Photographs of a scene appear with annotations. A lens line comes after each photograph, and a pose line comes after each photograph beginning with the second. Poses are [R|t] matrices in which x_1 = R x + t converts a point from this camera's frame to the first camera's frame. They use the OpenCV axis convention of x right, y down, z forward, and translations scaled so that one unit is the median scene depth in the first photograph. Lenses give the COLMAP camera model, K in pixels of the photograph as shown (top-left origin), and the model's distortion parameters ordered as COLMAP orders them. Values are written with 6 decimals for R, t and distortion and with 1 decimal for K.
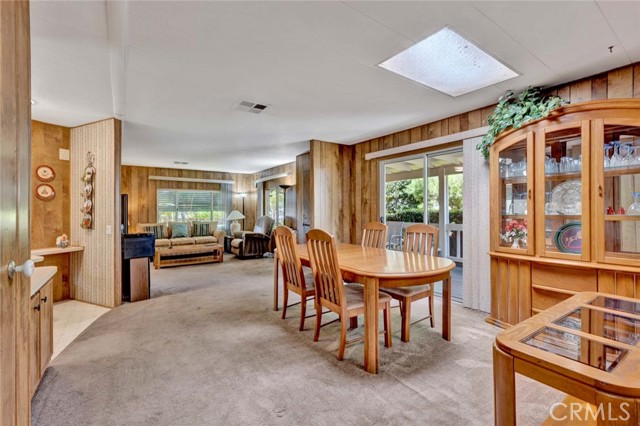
lens RADIAL K [[280.3, 0, 320.0], [0, 280.3, 213.0], [0, 0, 1]] dist [-0.004825, -0.000494]
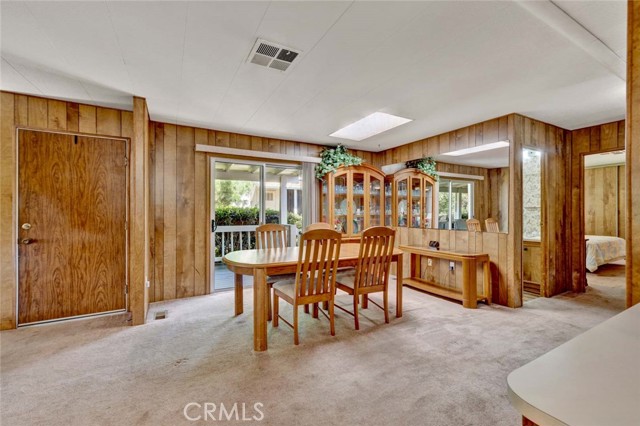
lens RADIAL K [[280.3, 0, 320.0], [0, 280.3, 213.0], [0, 0, 1]] dist [-0.004825, -0.000494]
pose [[0.094396, 0.021068, 0.995312, -0.848517], [0.017021, 0.999596, -0.022773, 0.023464], [-0.995389, 0.019091, 0.094000, 0.783930]]
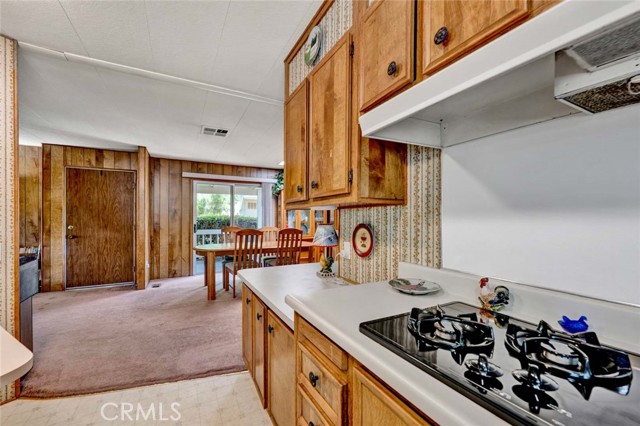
lens RADIAL K [[268.1, 0, 322.9], [0, 268.1, 220.7], [0, 0, 1]] dist [0.000279, 0.000420]
pose [[0.098052, 0.017793, 0.995022, -1.253965], [0.015112, 0.999698, -0.019366, 0.039133], [-0.995067, 0.016936, 0.097753, 0.416221]]
